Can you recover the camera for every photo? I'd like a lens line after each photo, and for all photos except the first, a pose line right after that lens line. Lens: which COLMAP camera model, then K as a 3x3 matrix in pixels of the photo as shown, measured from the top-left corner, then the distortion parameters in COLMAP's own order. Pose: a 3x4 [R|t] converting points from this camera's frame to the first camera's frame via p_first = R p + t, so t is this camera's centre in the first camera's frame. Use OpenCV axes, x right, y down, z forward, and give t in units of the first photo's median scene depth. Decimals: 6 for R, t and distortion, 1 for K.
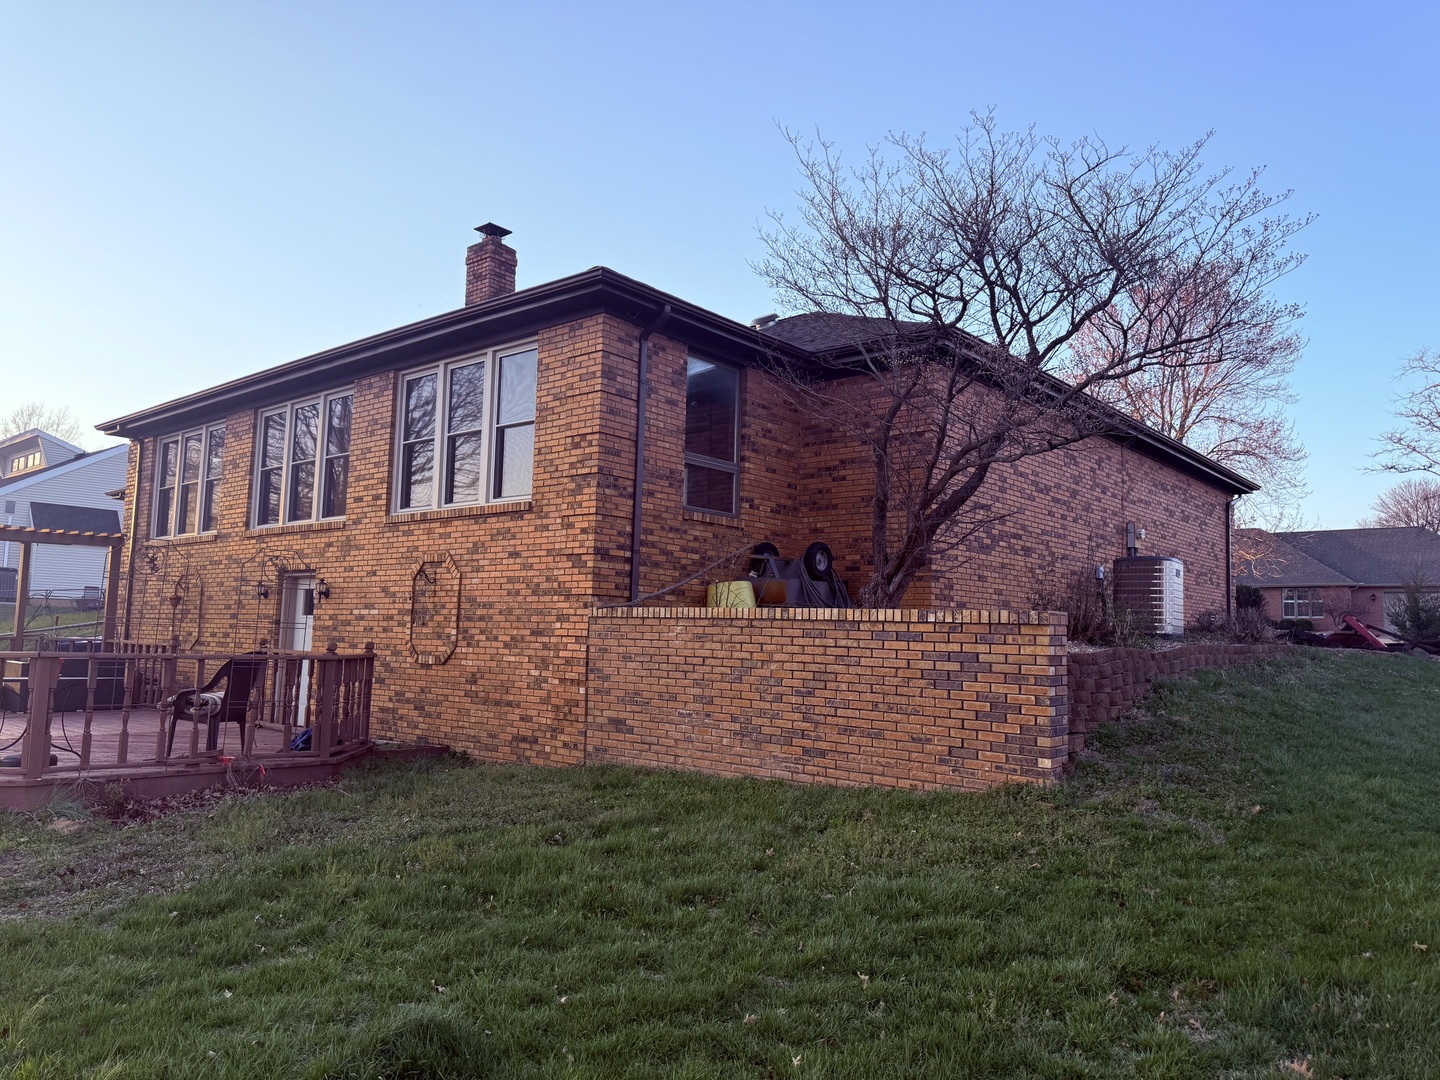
lens RADIAL K [[1037.2, 0, 645.7], [0, 1037.2, 516.1], [0, 0, 1]] dist [0.063533, -0.076085]
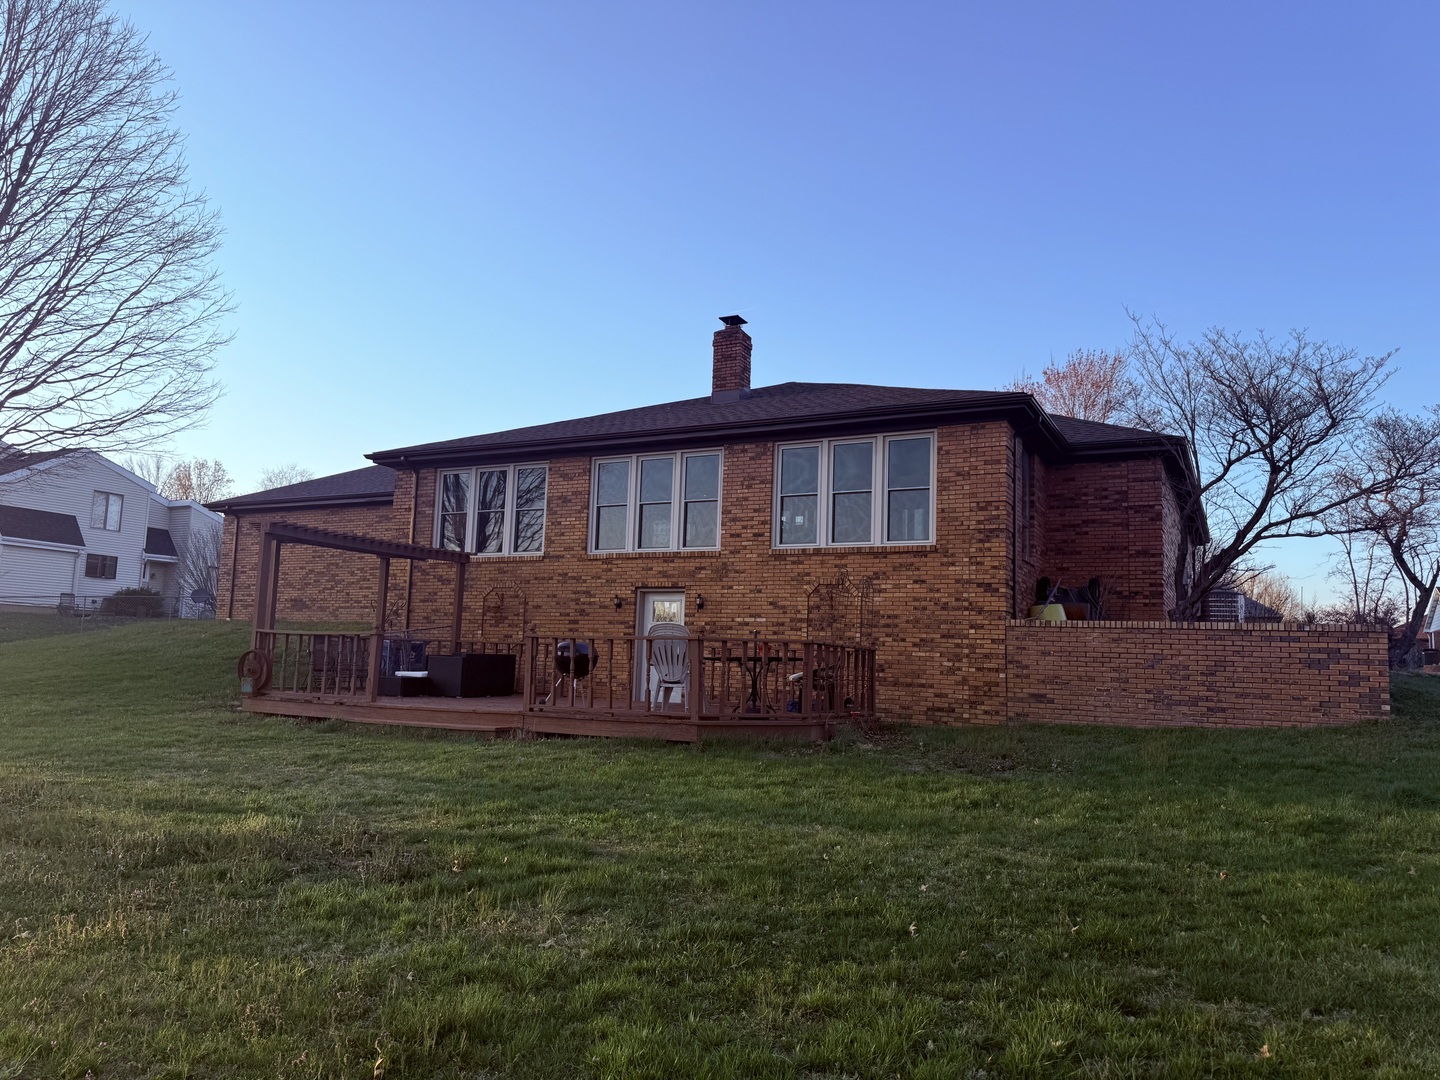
lens RADIAL K [[1037.2, 0, 640.0], [0, 1037.2, 505.9], [0, 0, 1]] dist [0.063533, -0.076085]
pose [[0.976264, 0.038566, 0.213124, -0.855870], [-0.032877, 0.999004, -0.030173, -0.011821], [-0.214075, 0.022450, 0.976559, -0.339428]]
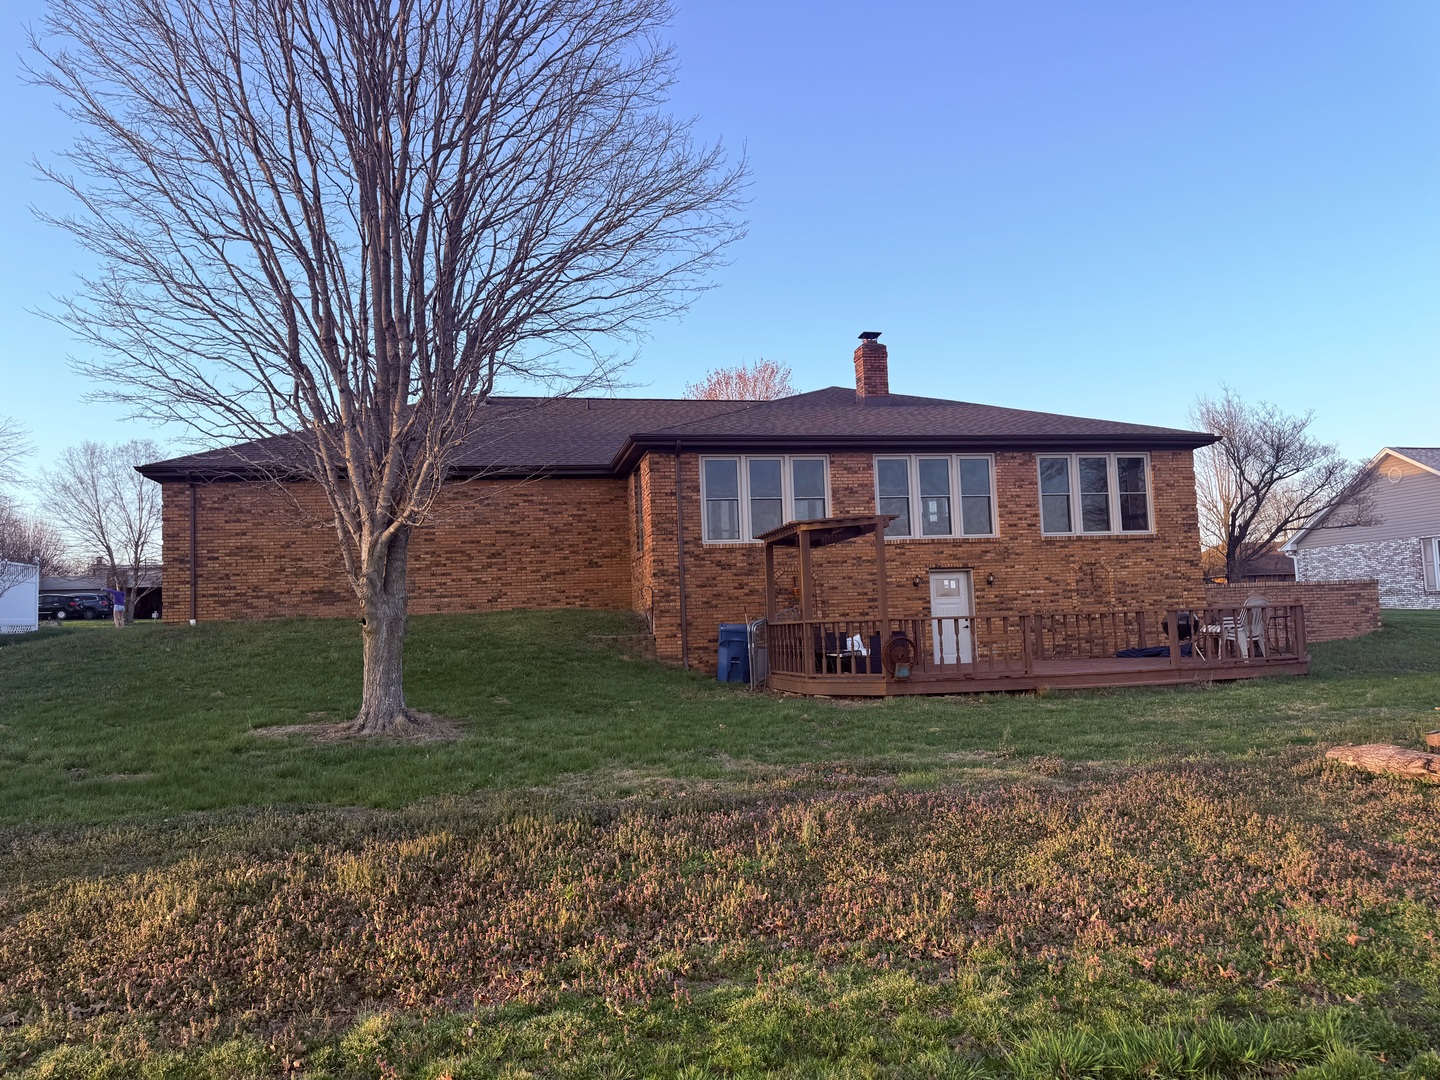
lens RADIAL K [[1037.2, 0, 719.4], [0, 1037.2, 537.3], [0, 0, 1]] dist [0.063533, -0.076085]
pose [[0.588403, 0.019299, 0.808337, -2.403388], [-0.041134, 0.999135, 0.006087, 0.015876], [-0.807521, -0.036832, 0.588688, 0.498503]]
